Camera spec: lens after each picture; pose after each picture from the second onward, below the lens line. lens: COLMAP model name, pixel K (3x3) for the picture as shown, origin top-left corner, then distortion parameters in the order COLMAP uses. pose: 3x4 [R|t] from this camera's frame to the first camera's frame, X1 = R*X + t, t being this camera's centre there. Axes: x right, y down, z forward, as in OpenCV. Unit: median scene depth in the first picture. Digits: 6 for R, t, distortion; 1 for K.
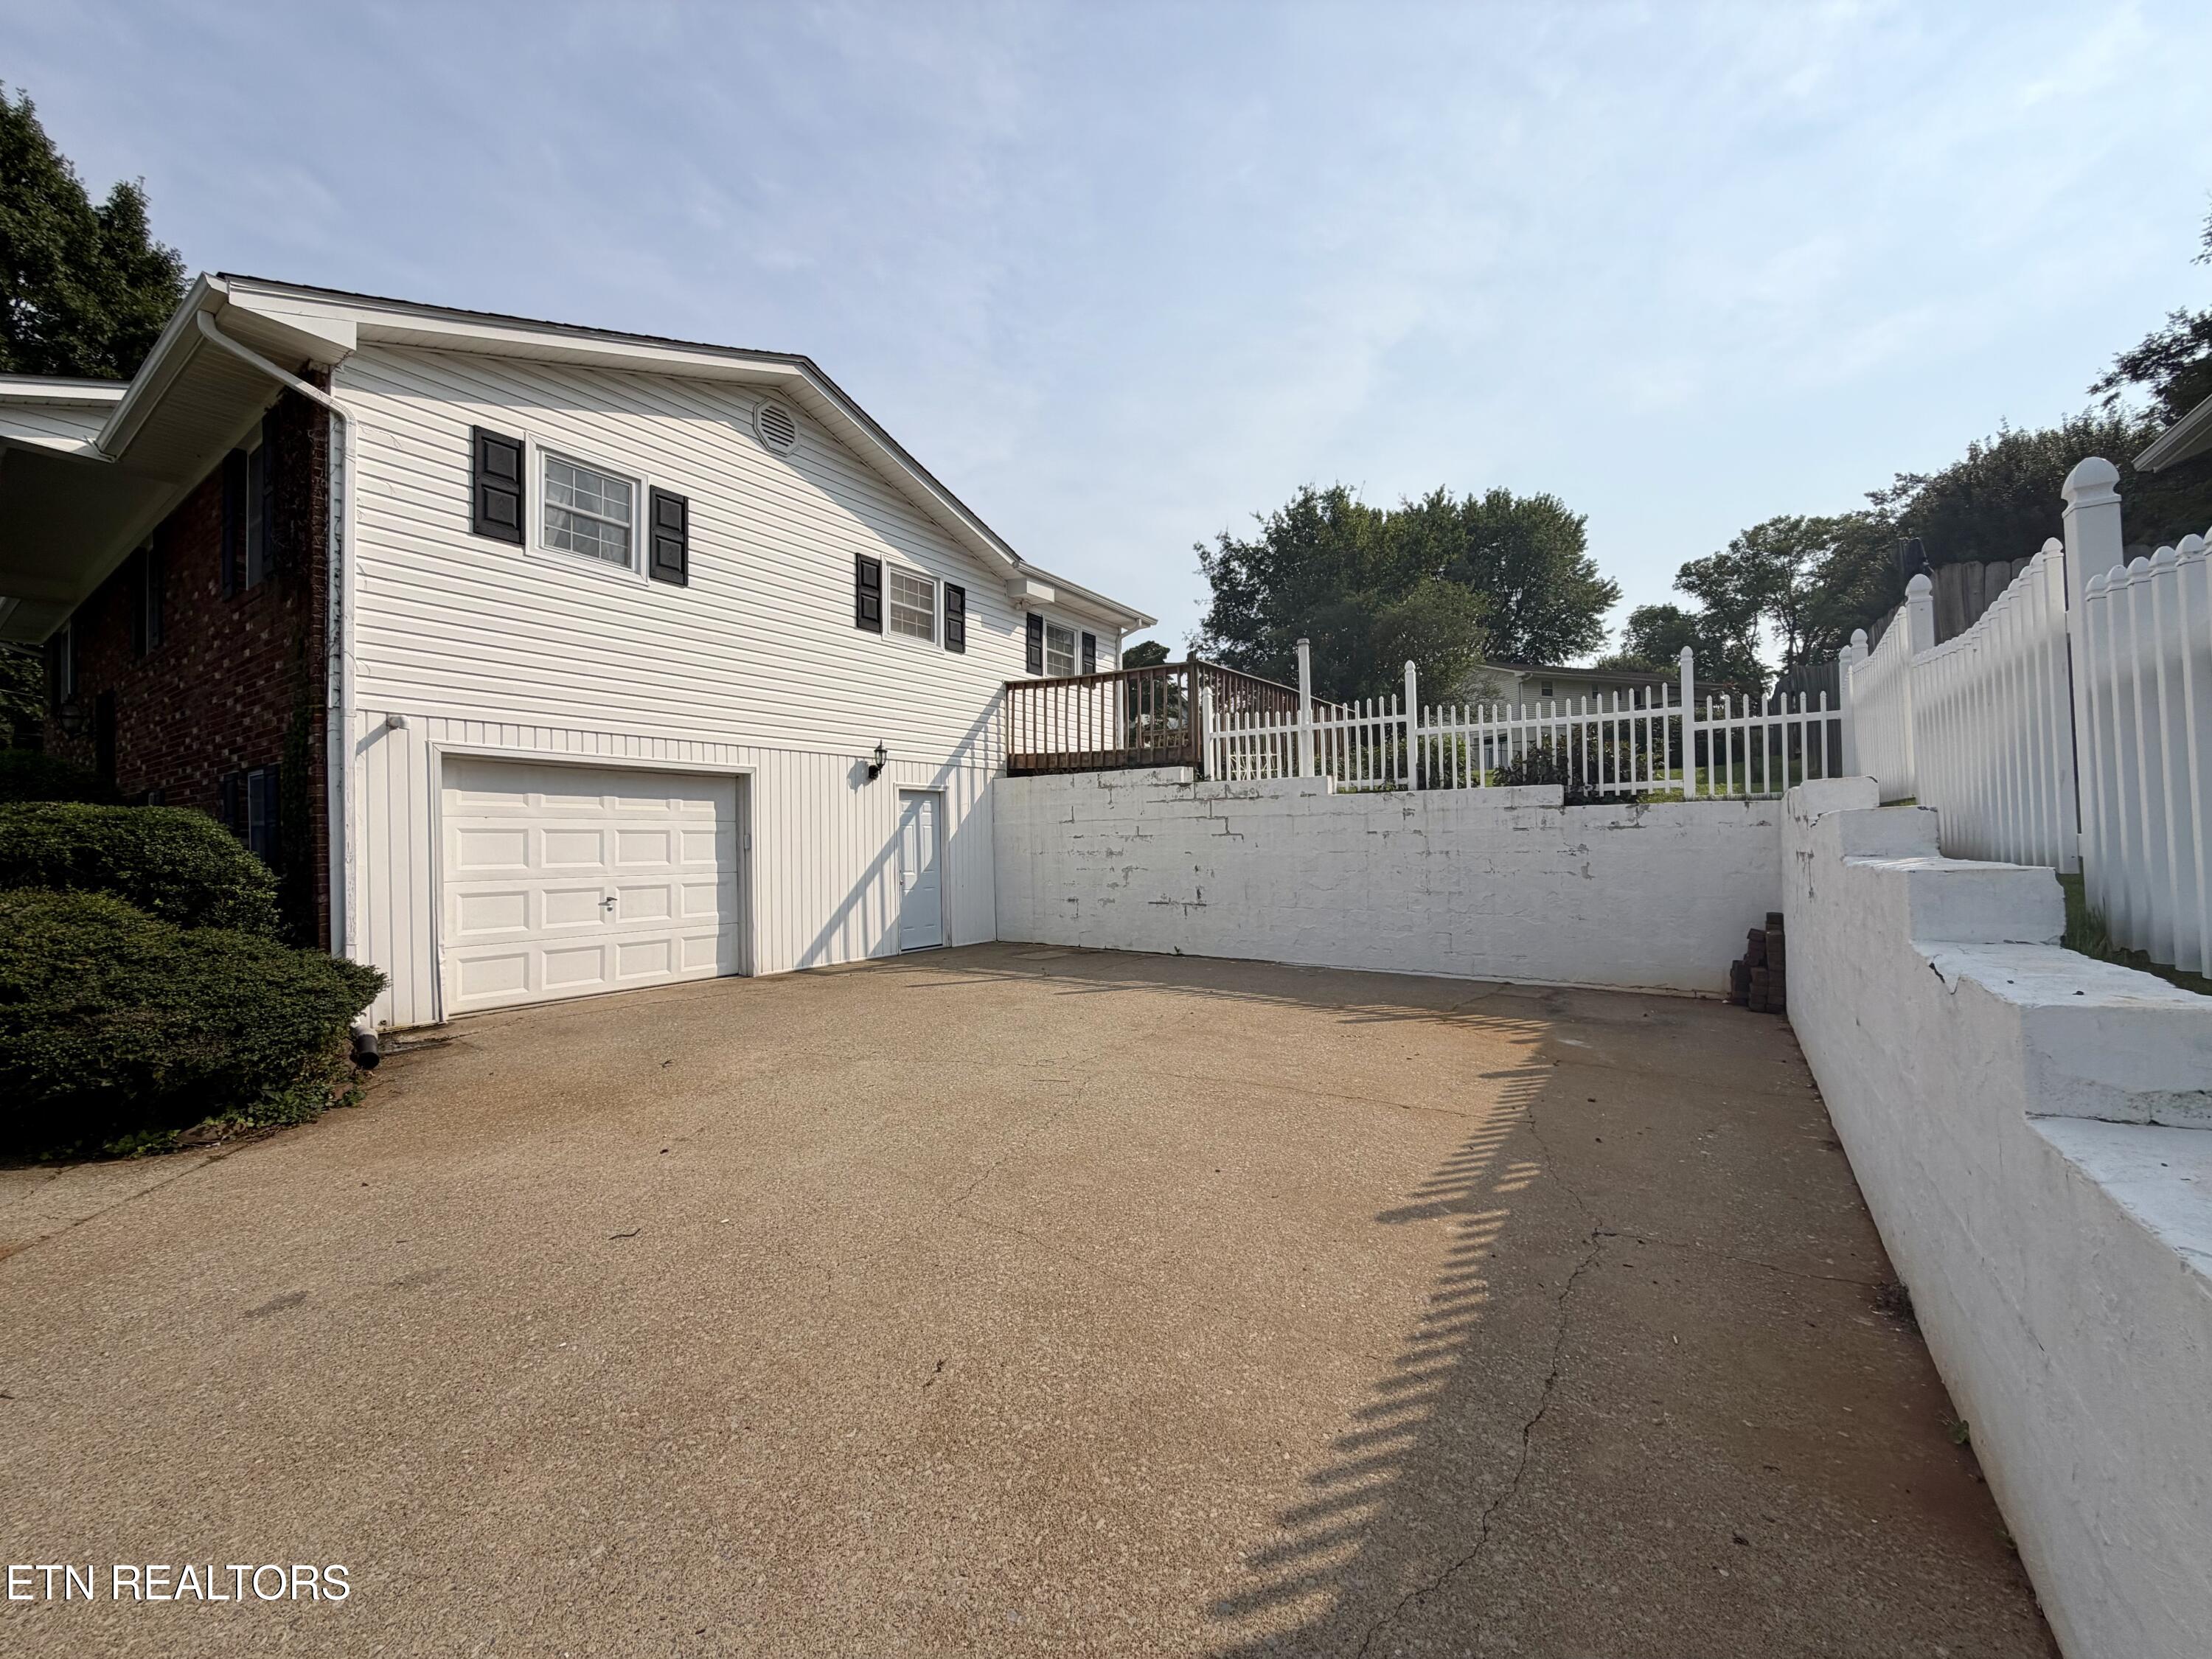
lens RADIAL K [[881.1, 0, 1101.5], [0, 881.1, 826.1], [0, 0, 1]] dist [-0.001574, 0.000846]
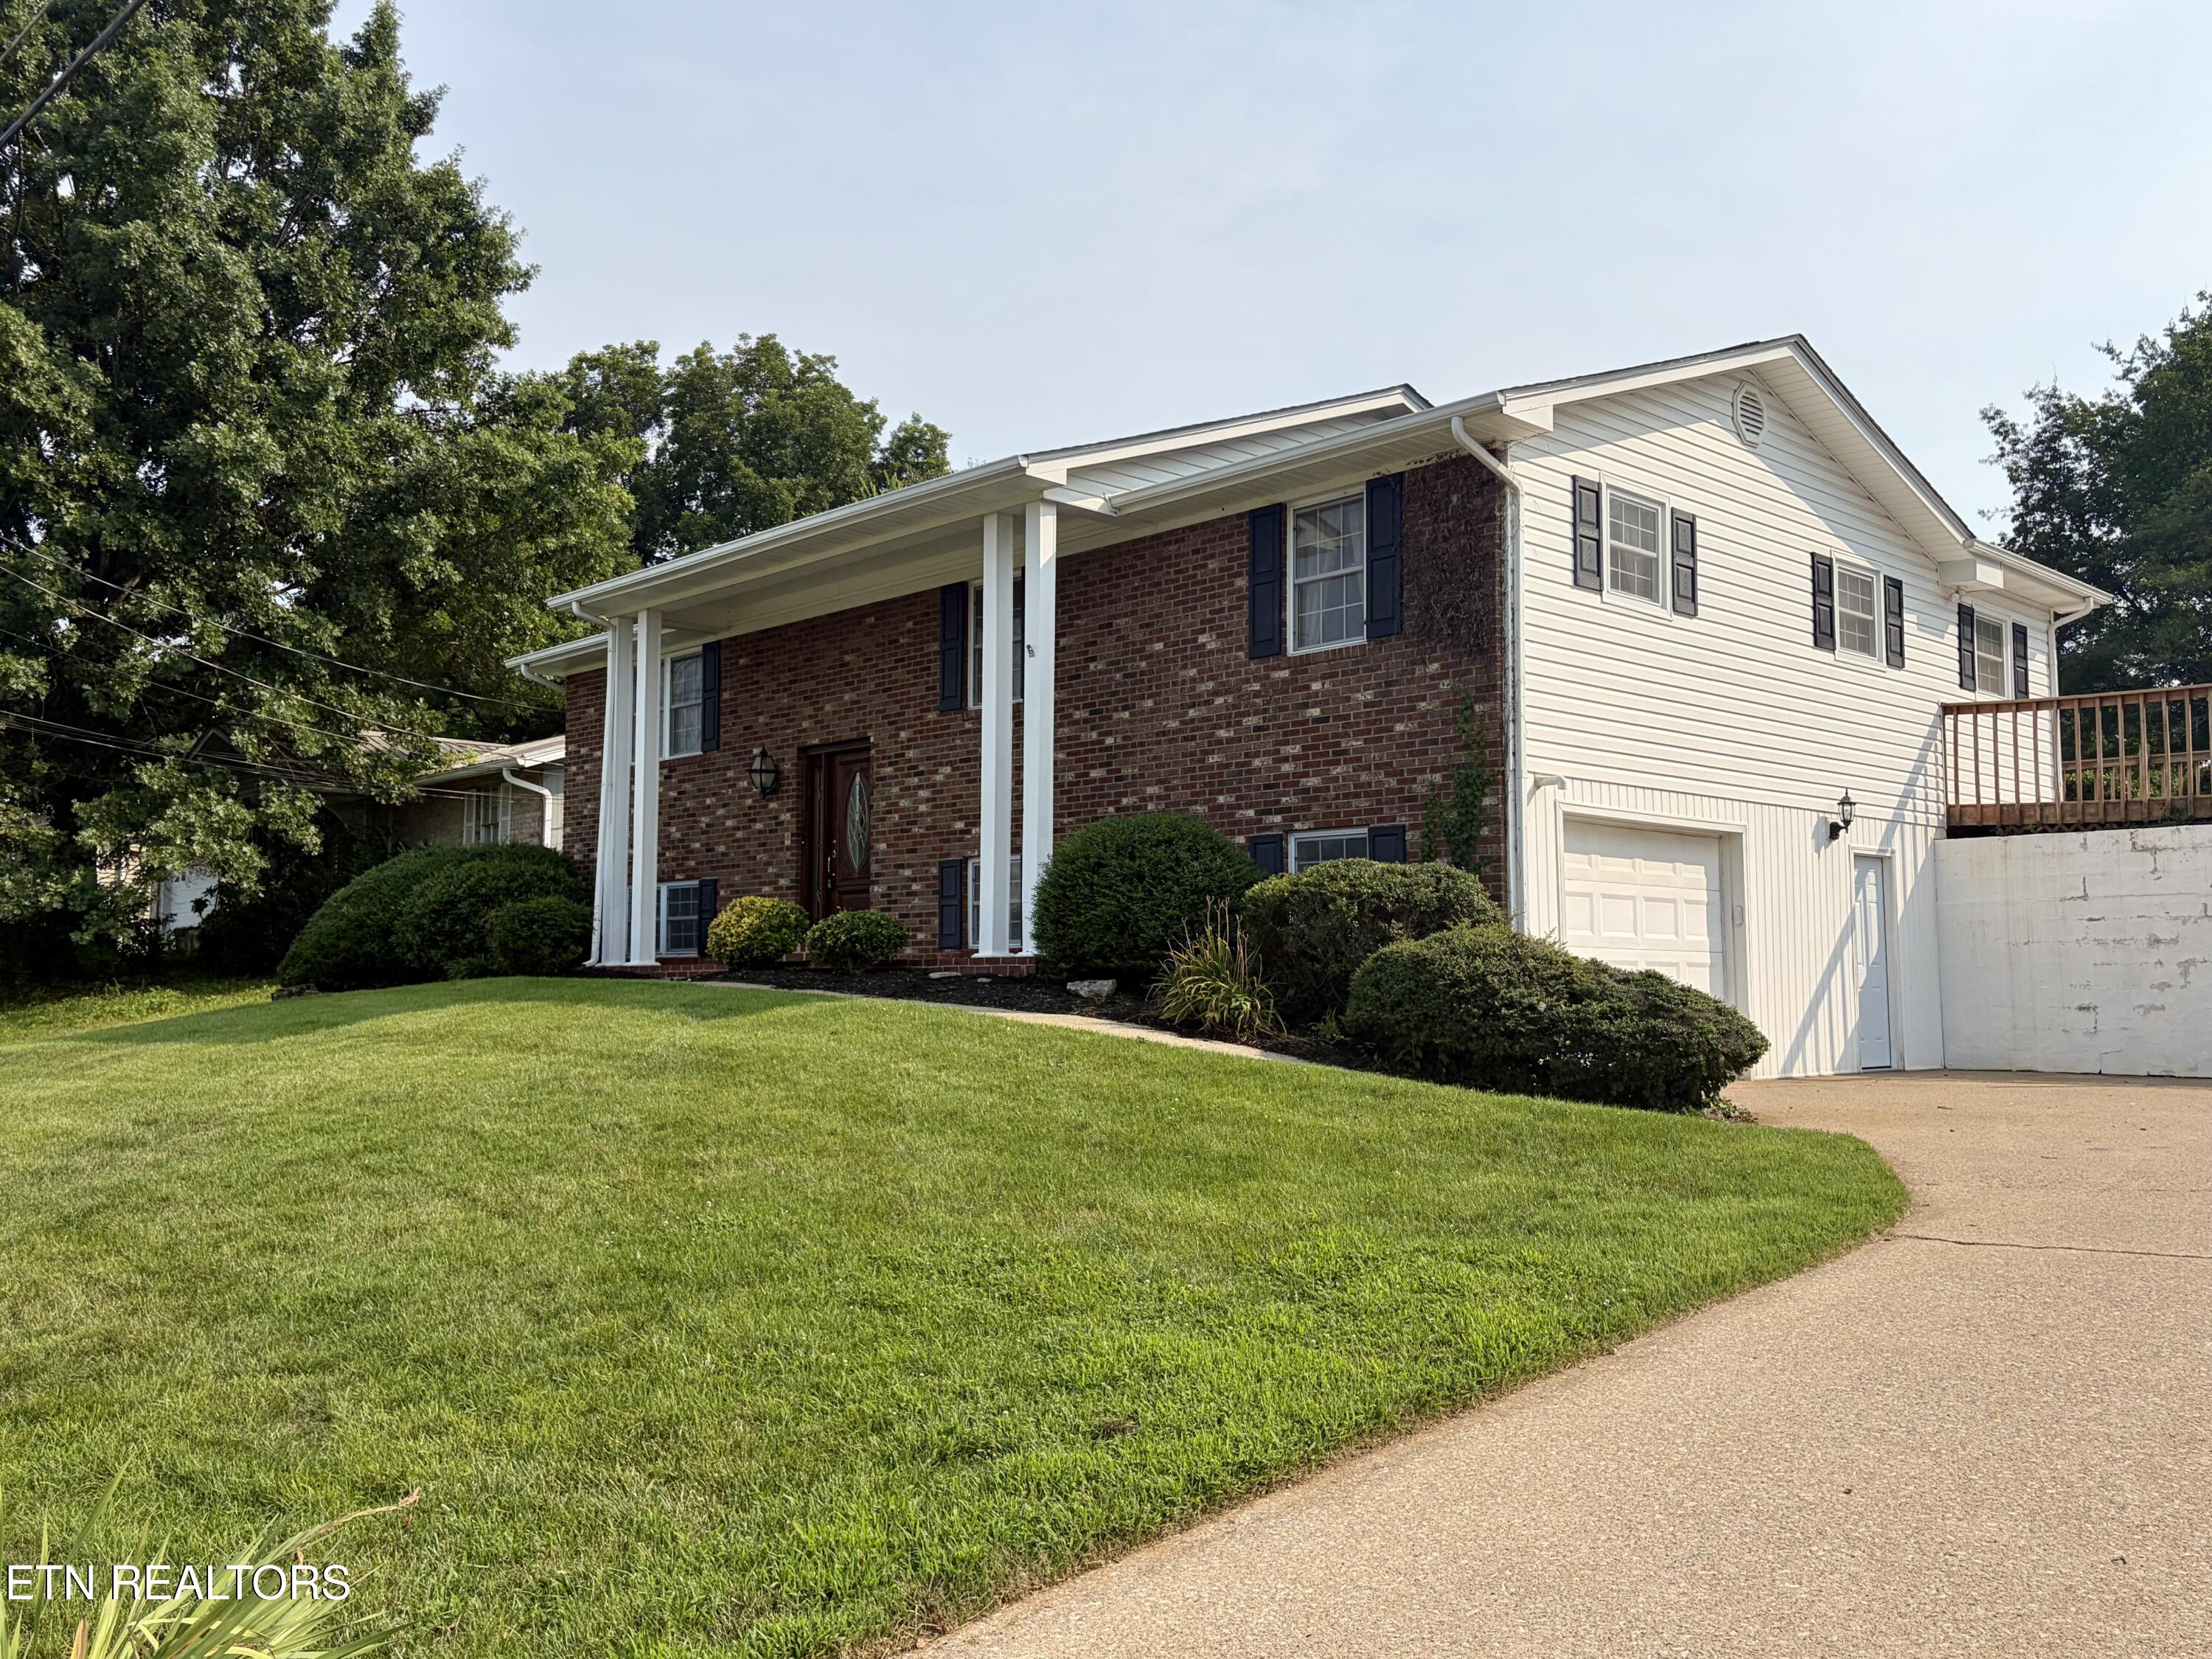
lens RADIAL K [[1935.1, 0, 1099.3], [0, 1935.1, 818.1], [0, 0, 1]] dist [0.038307, -0.024514]
pose [[0.977136, -0.007414, -0.212484, -0.495314], [-0.007659, 0.997516, -0.070027, 0.048746], [0.212475, 0.070054, 0.974652, -0.752798]]
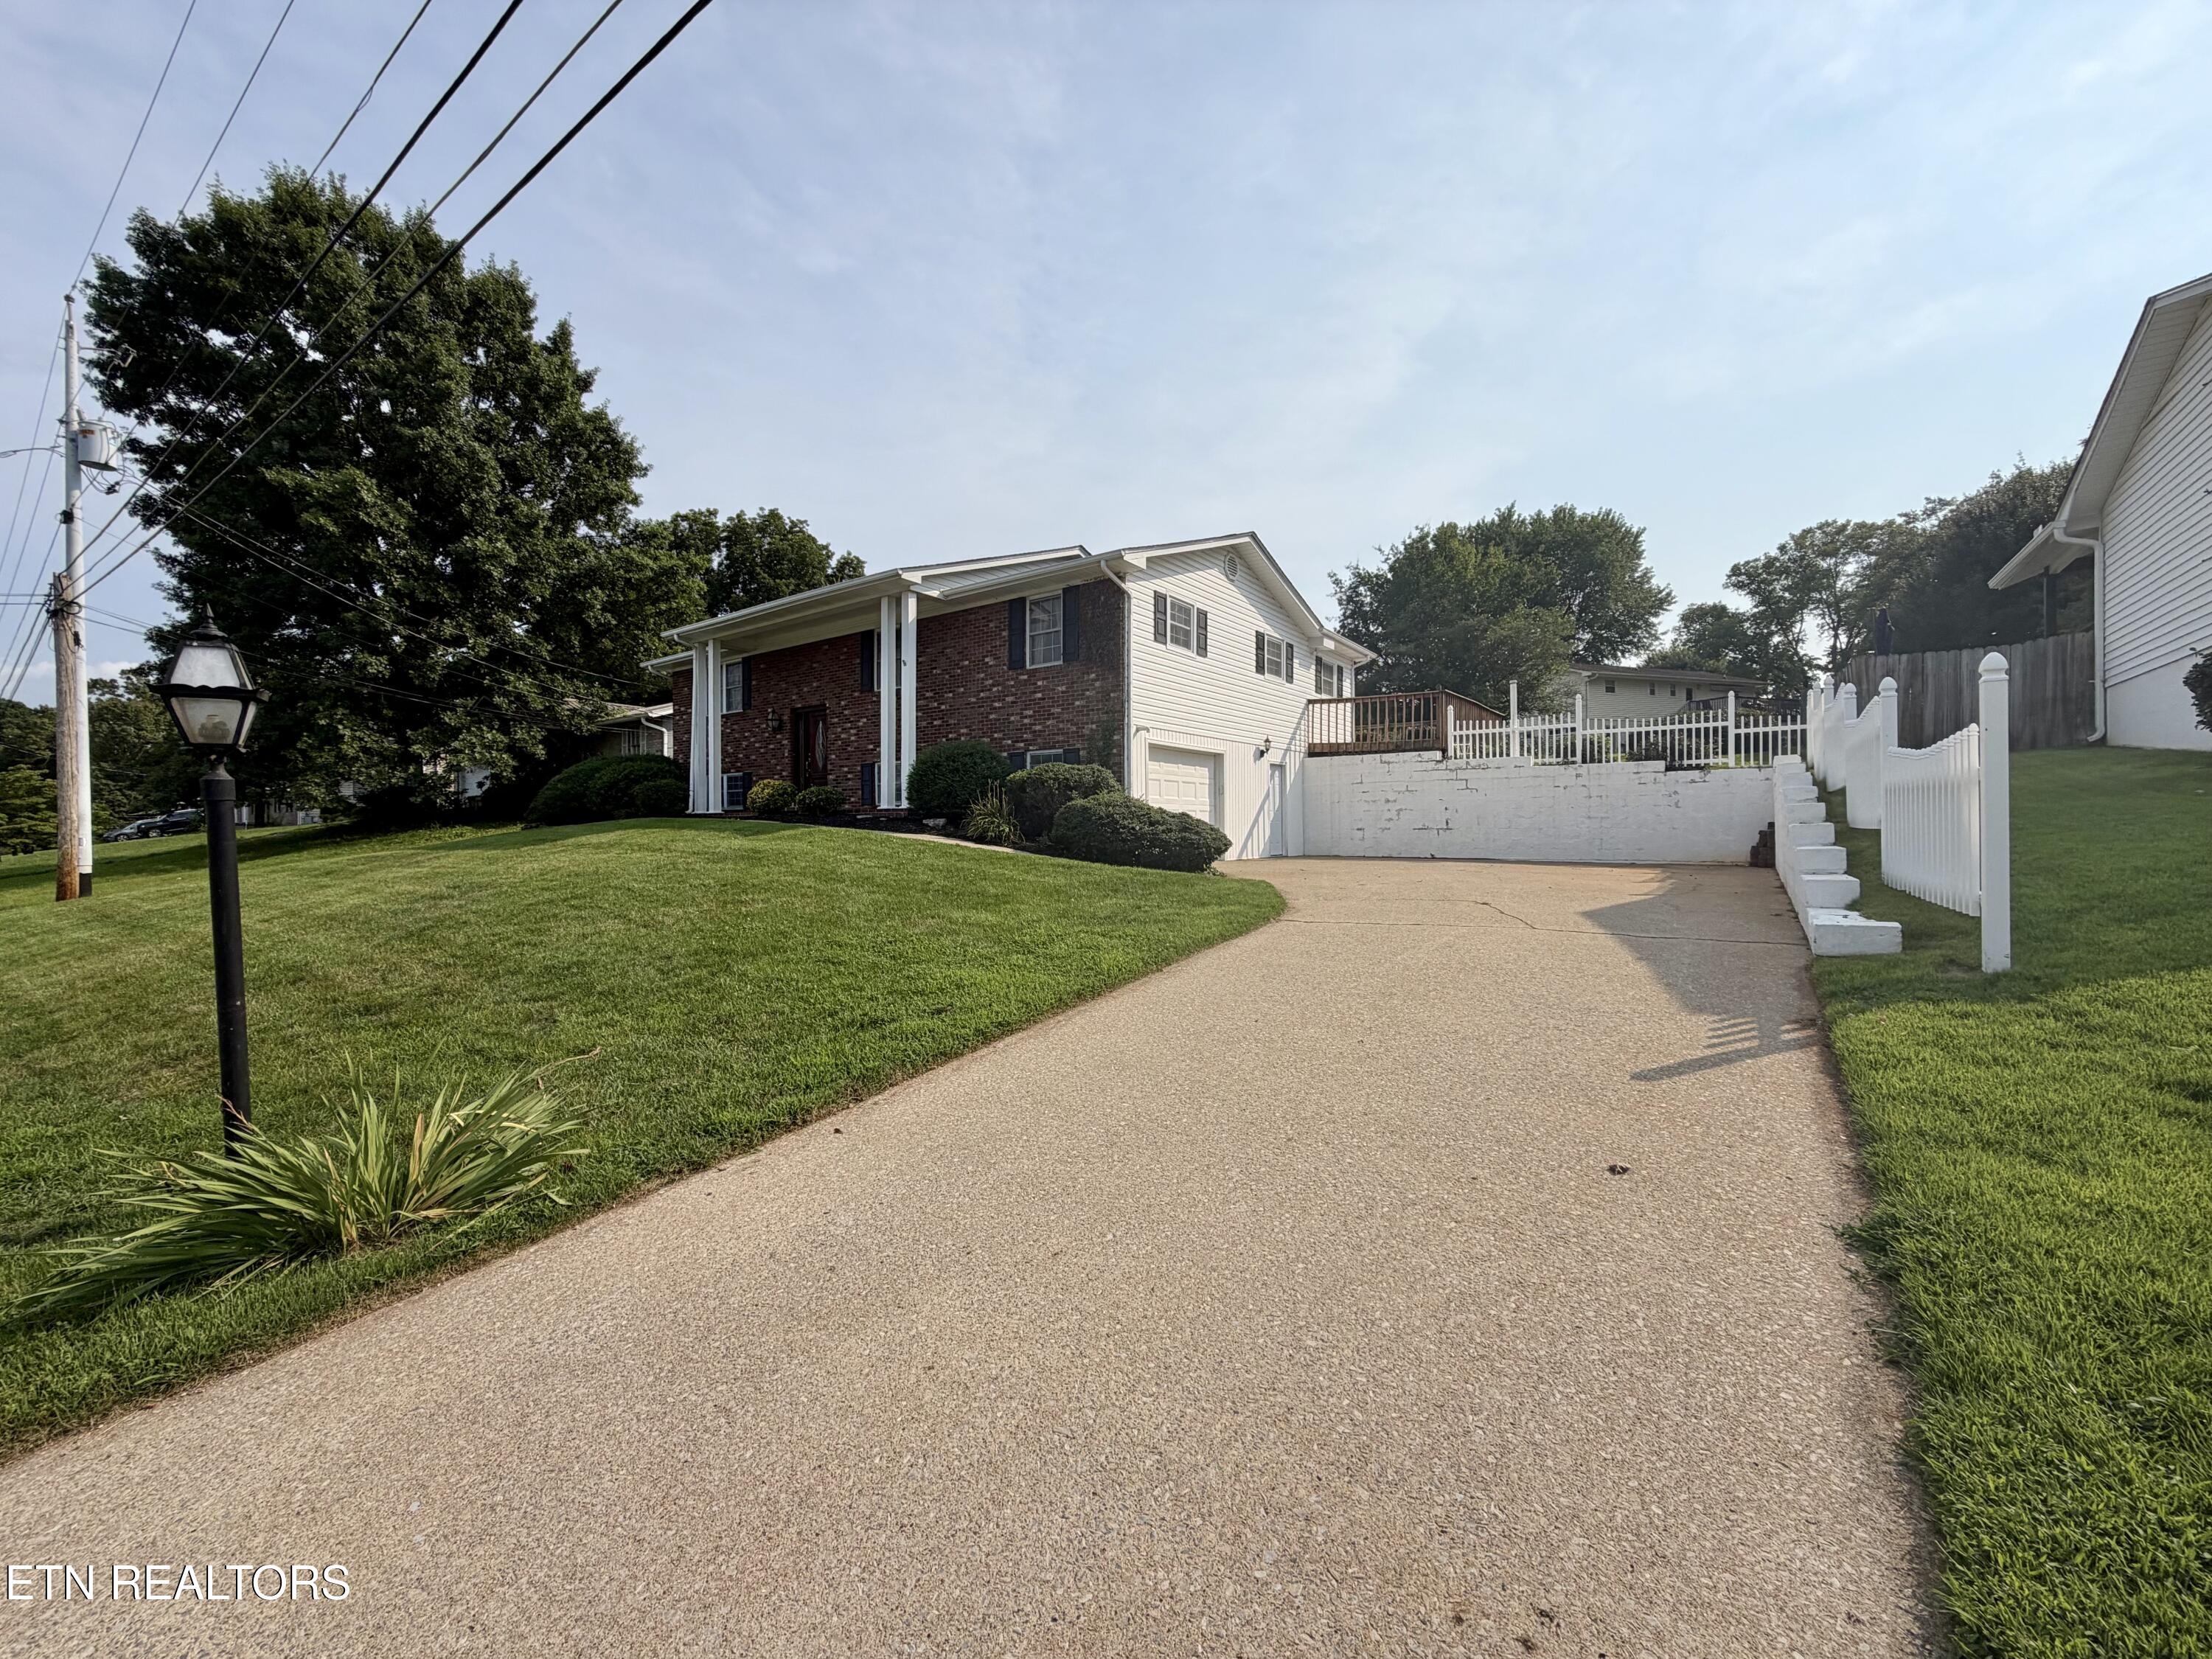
lens RADIAL K [[881.1, 0, 1098.7], [0, 881.1, 830.3], [0, 0, 1]] dist [-0.001574, 0.000846]
pose [[0.999301, 0.006679, -0.036784, -0.492580], [-0.005953, 0.999786, 0.019816, 0.057289], [0.036909, -0.019583, 0.999127, -0.748310]]
